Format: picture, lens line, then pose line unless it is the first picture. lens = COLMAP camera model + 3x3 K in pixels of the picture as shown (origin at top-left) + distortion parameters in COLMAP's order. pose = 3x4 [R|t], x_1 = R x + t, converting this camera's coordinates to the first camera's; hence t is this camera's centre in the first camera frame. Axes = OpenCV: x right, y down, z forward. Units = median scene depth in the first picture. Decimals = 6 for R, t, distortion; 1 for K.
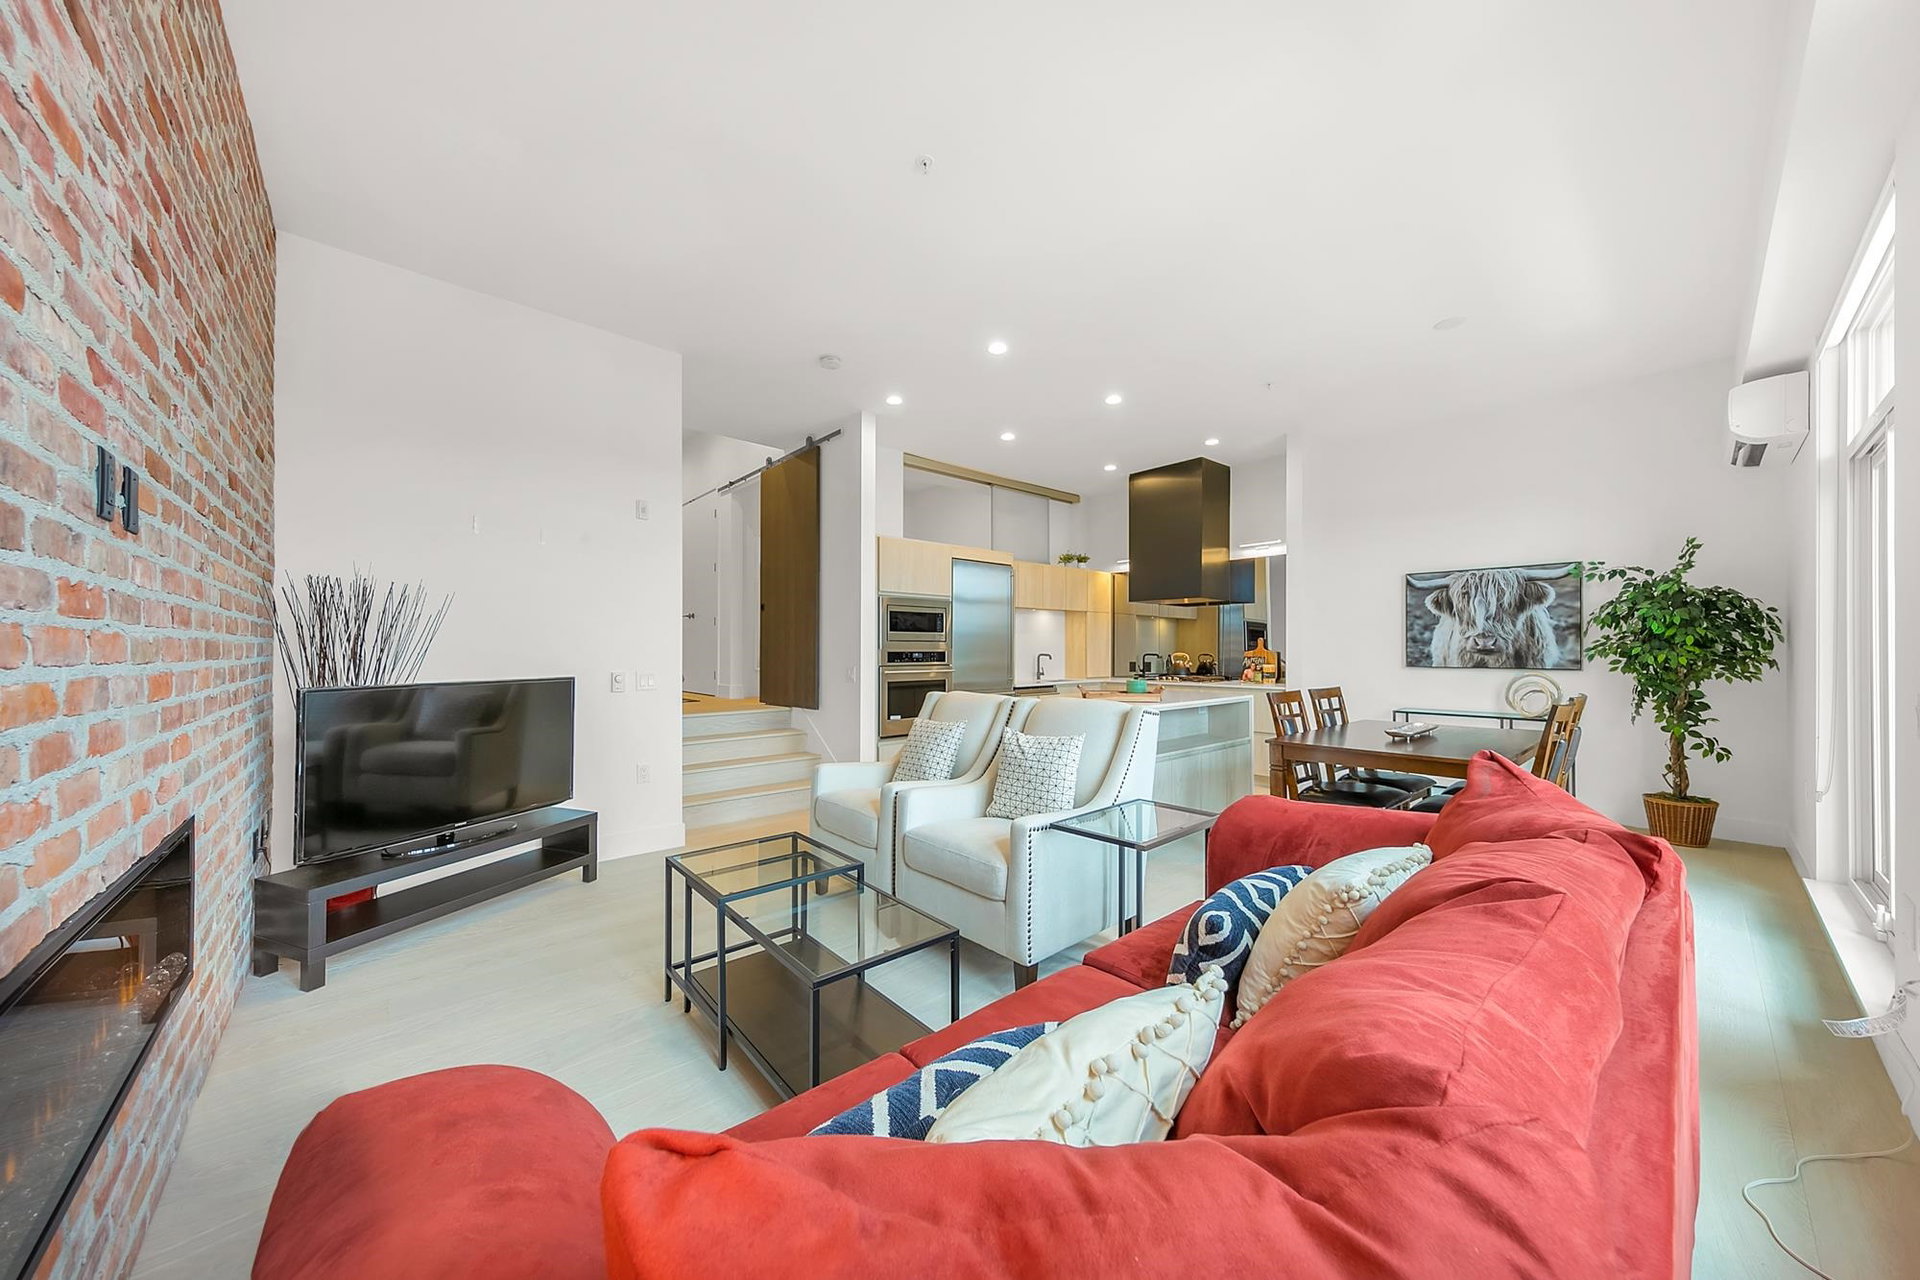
lens RADIAL K [[640.3, 0, 921.0], [0, 640.3, 651.4], [0, 0, 1]] dist [0.000028, 0.001686]
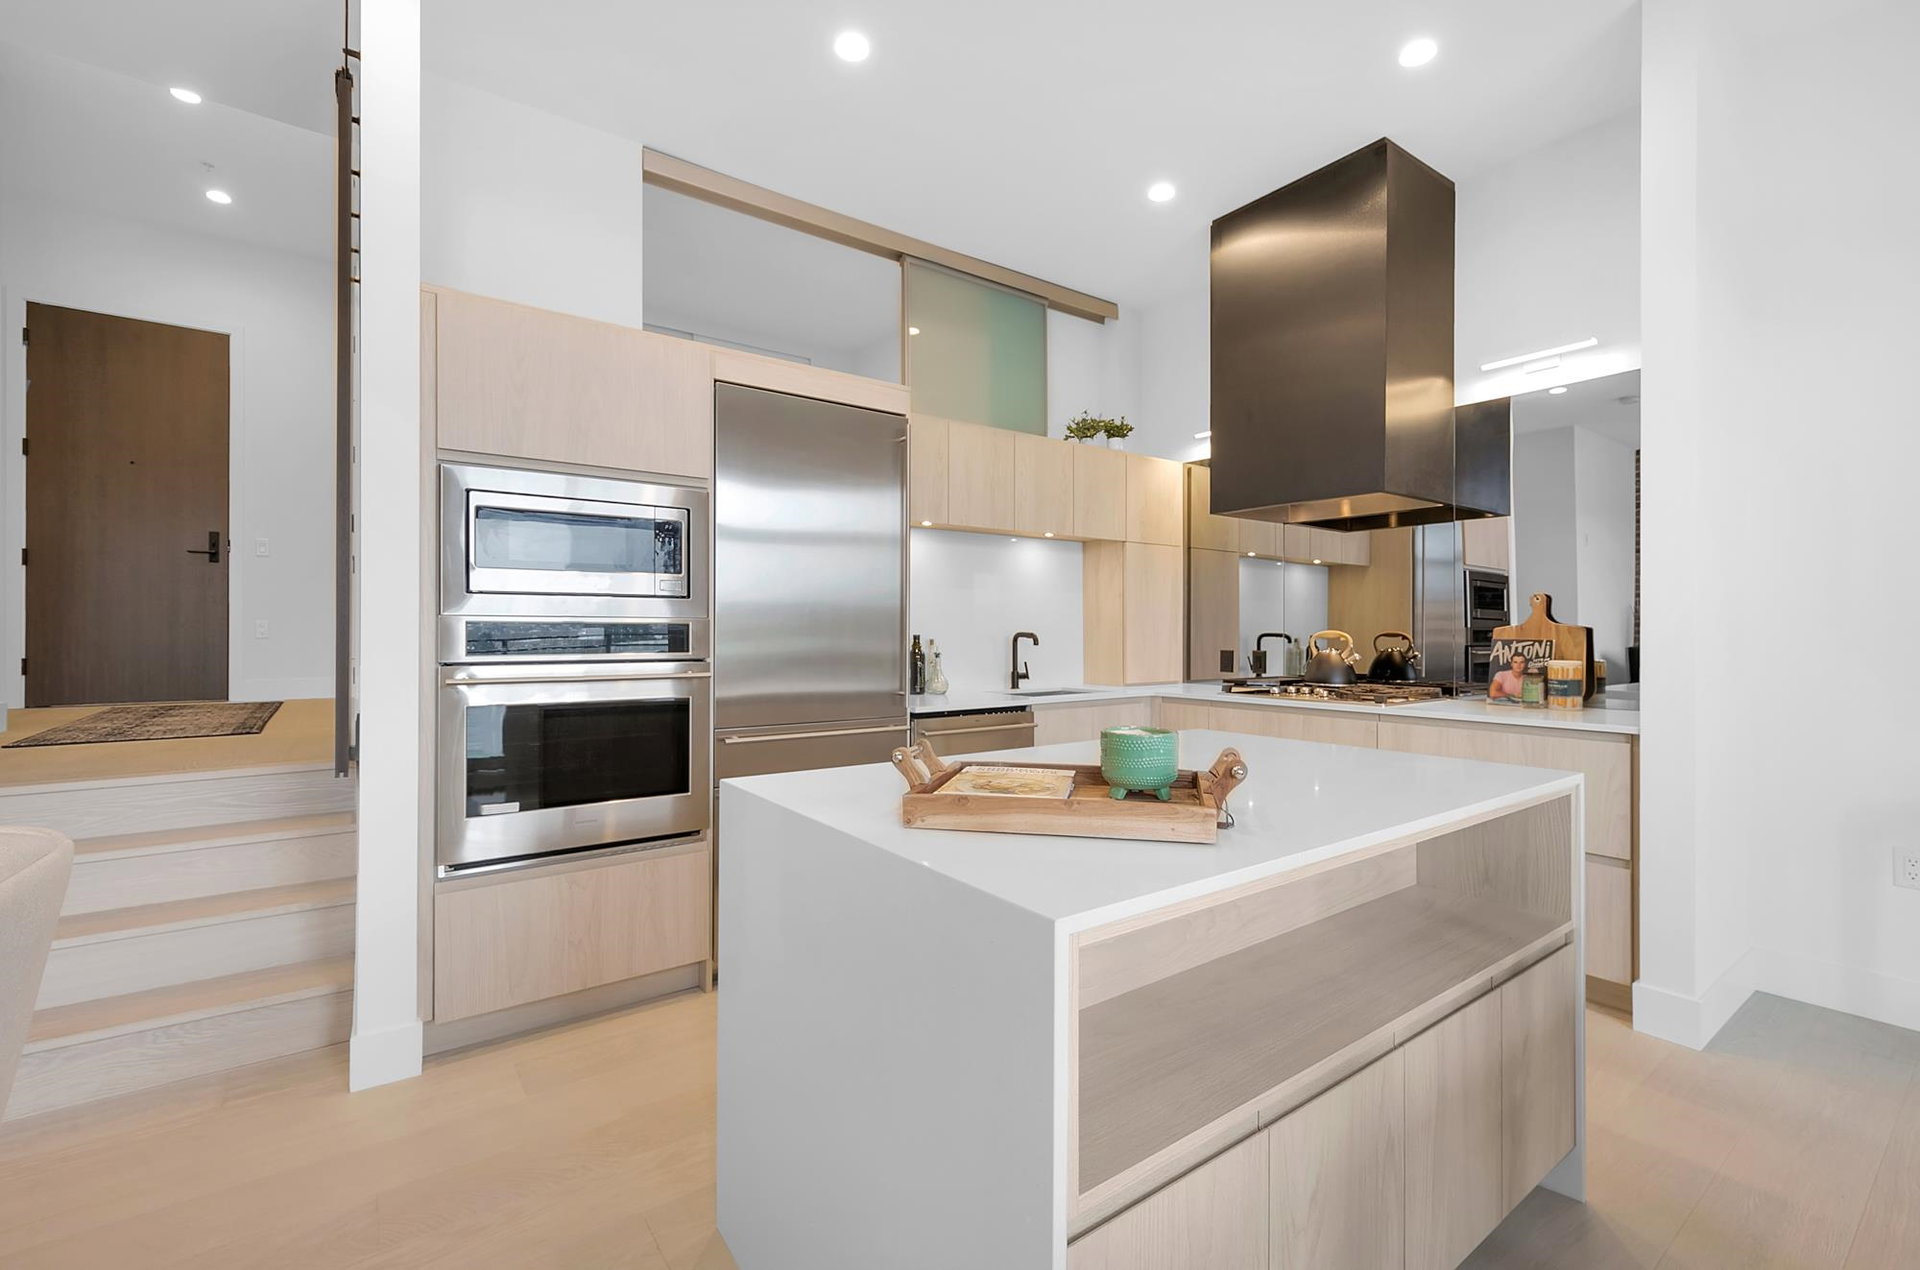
lens RADIAL K [[813.0, 0, 947.9], [0, 813.0, 631.8], [0, 0, 1]] dist [0.000320, -0.000073]
pose [[0.997932, 0.001125, -0.064275, 0.249154], [-0.001270, 0.999997, -0.002226, 0.006211], [0.064272, 0.002303, 0.997930, 0.597292]]
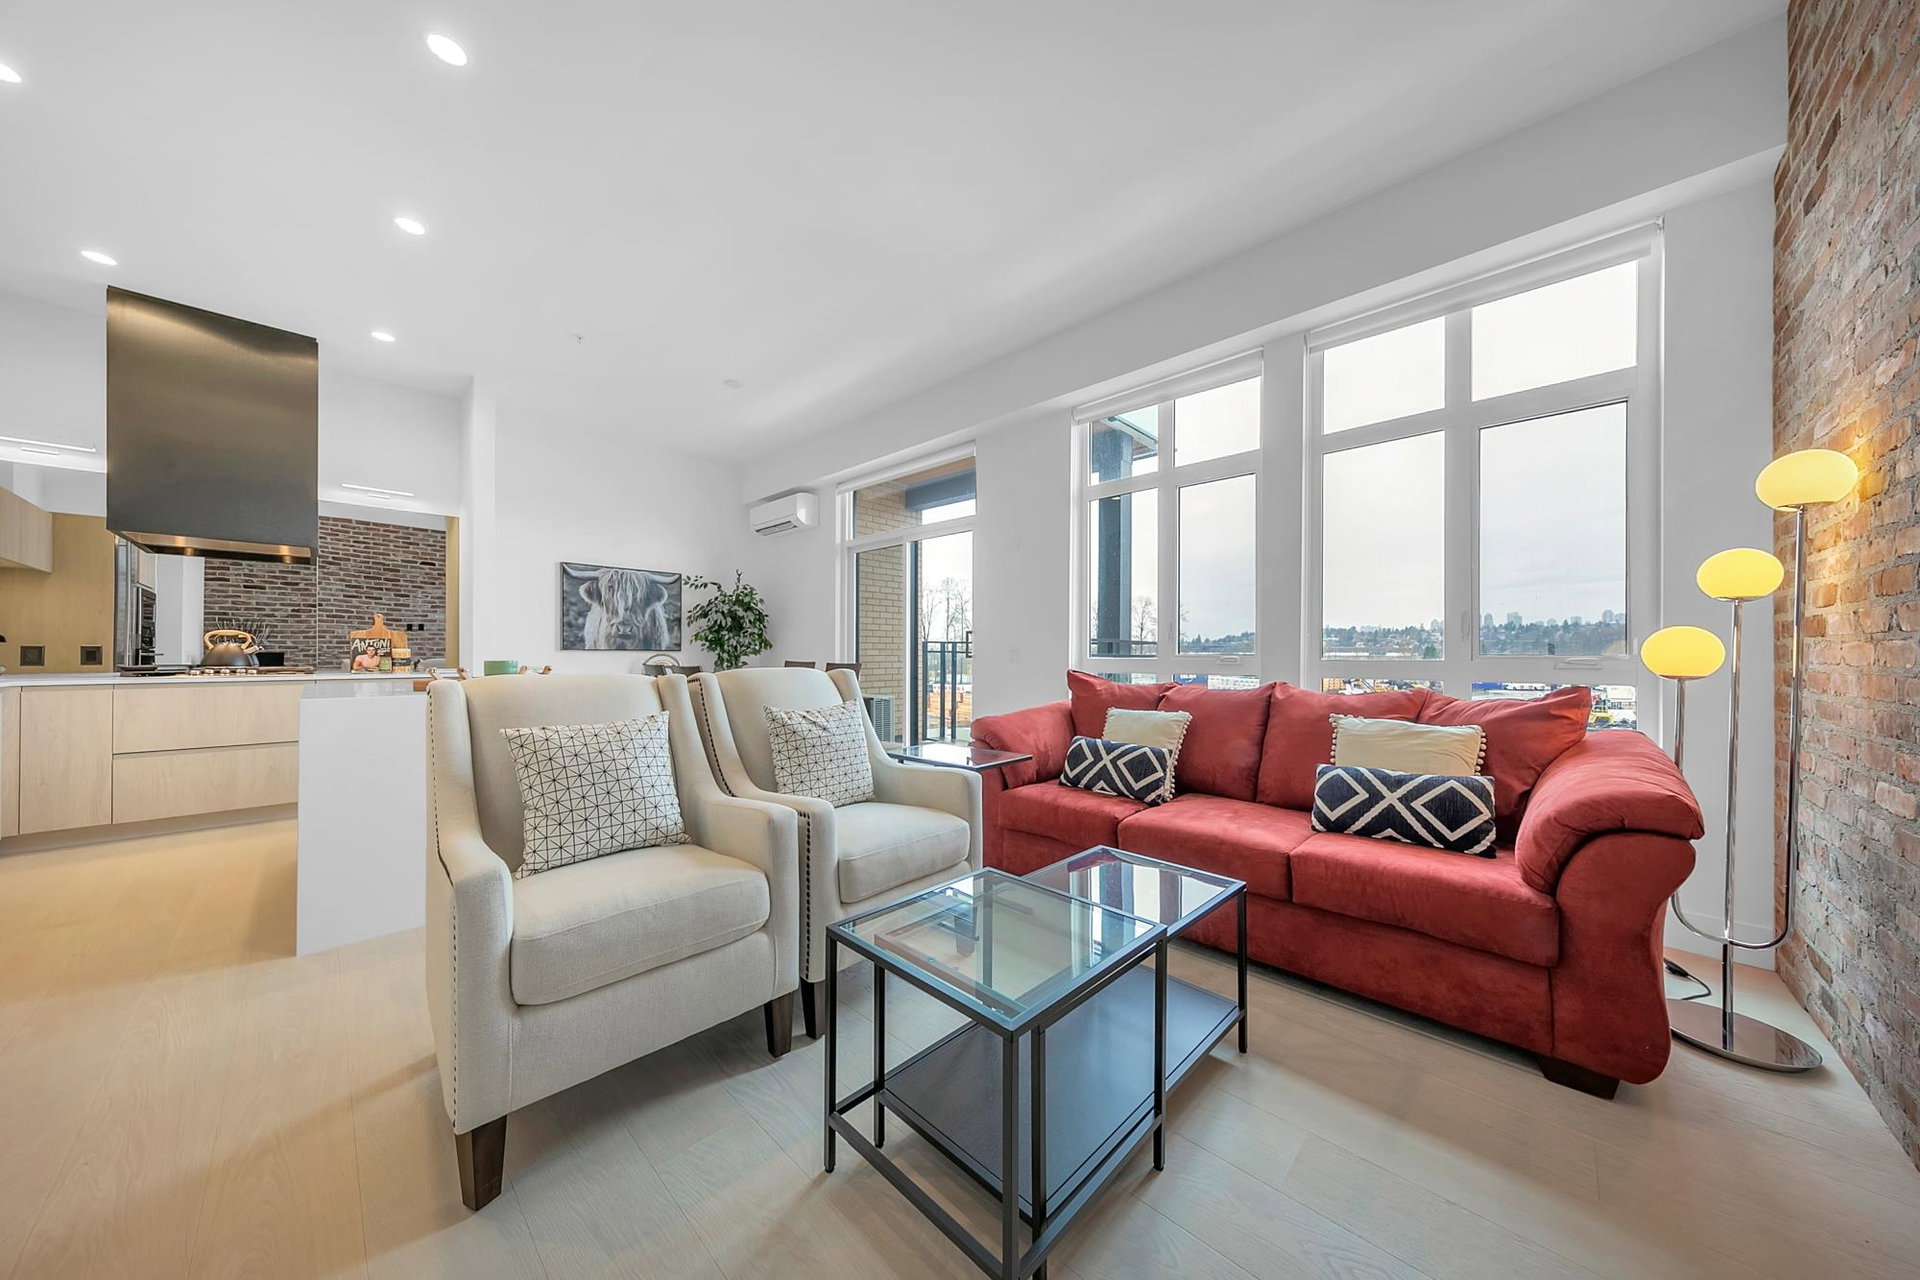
lens RADIAL K [[617.4, 0, 968.3], [0, 617.4, 652.3], [0, 0, 1]] dist [0.000859, 0.000093]
pose [[-0.123856, 0.004150, 0.992292, -0.362694], [-0.001079, 0.999990, -0.004317, 0.034485], [-0.992300, -0.001606, -0.123850, 0.500767]]
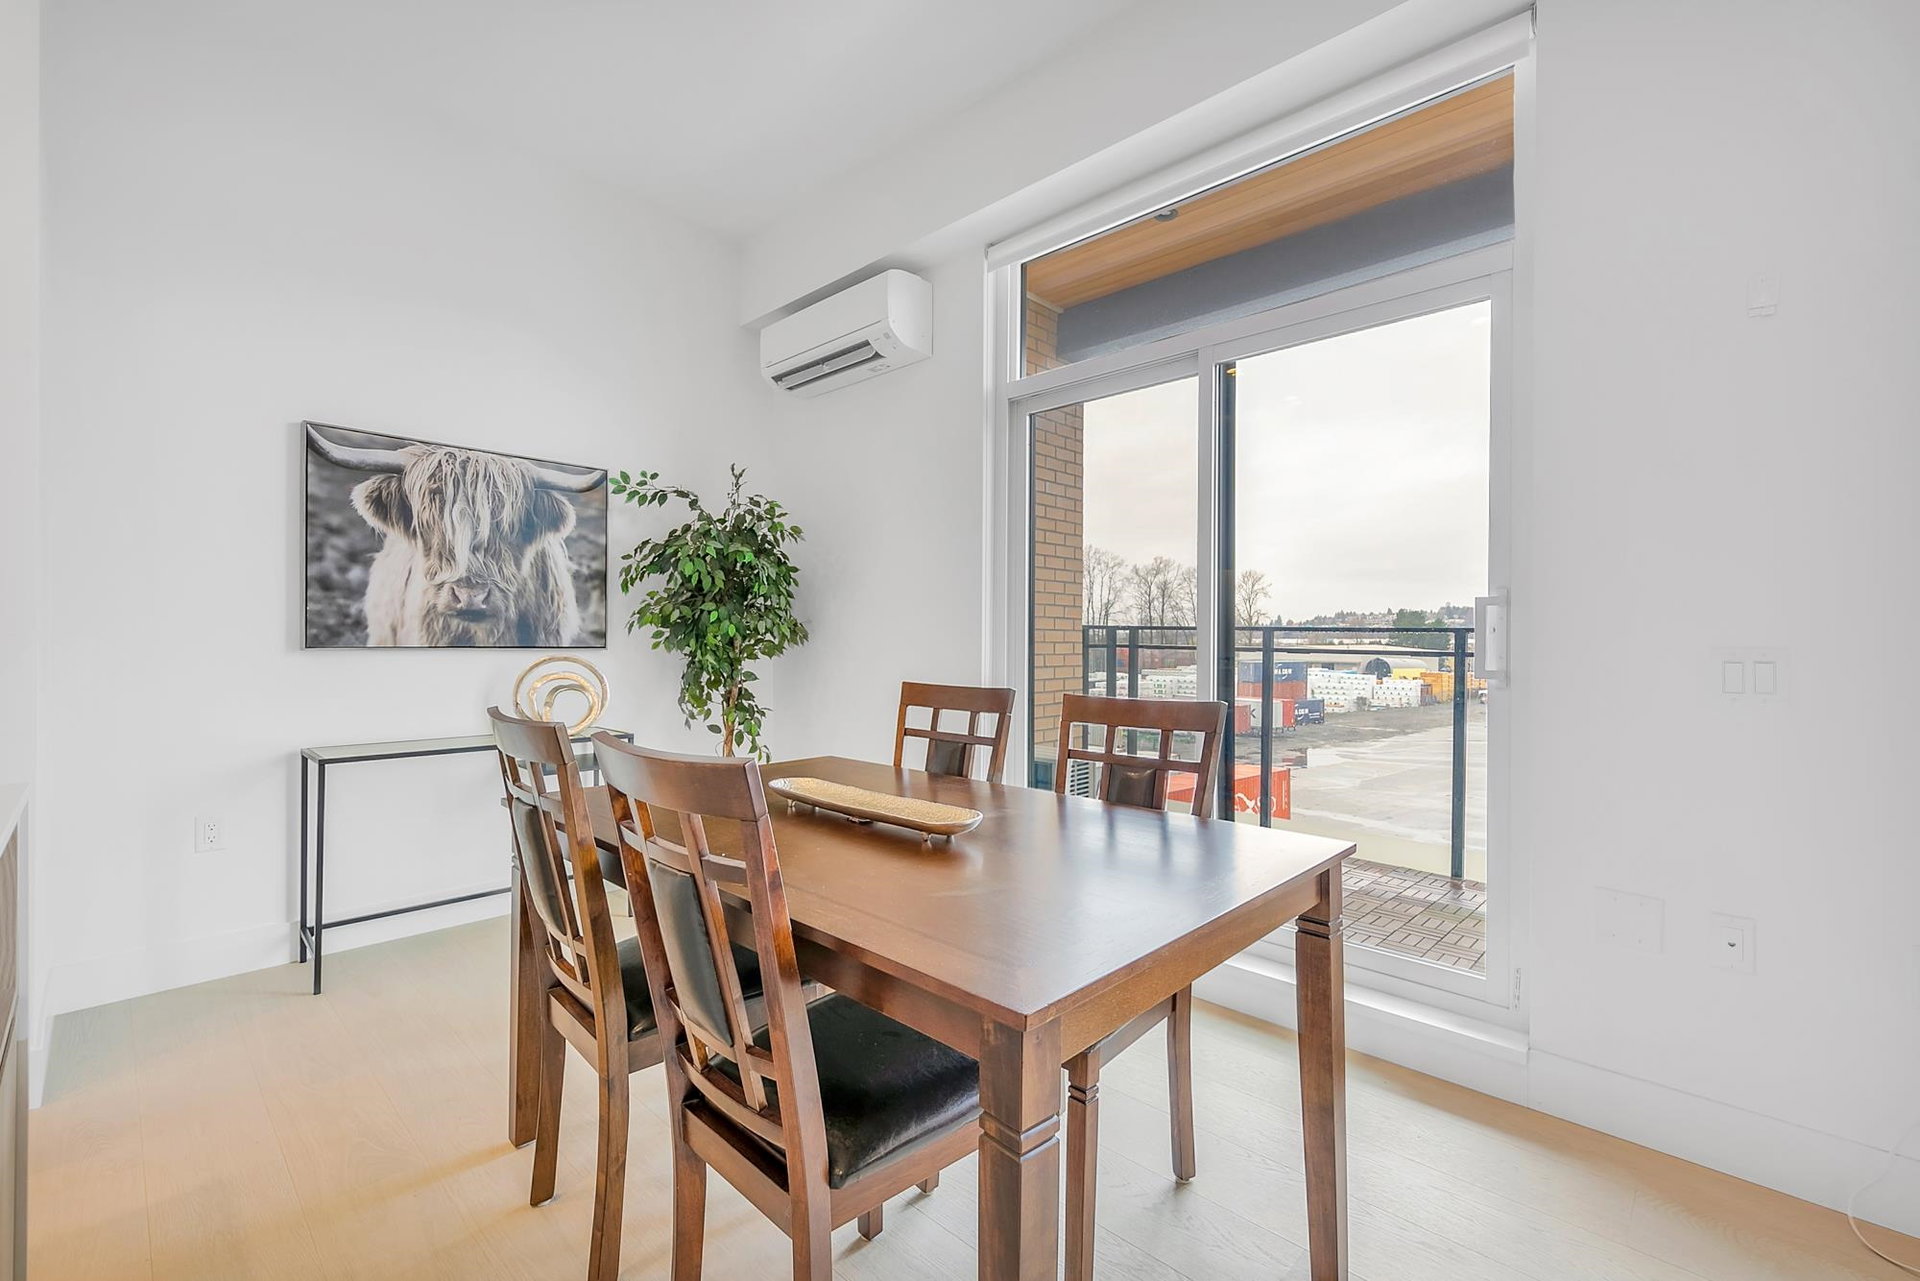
lens RADIAL K [[802.4, 0, 960.7], [0, 802.4, 637.6], [0, 0, 1]] dist [0.001843, 0.000106]
pose [[-0.120671, 0.004054, 0.992684, 0.215458], [-0.002658, 0.999987, -0.004407, 0.019975], [-0.992689, -0.003171, -0.120659, 0.700129]]
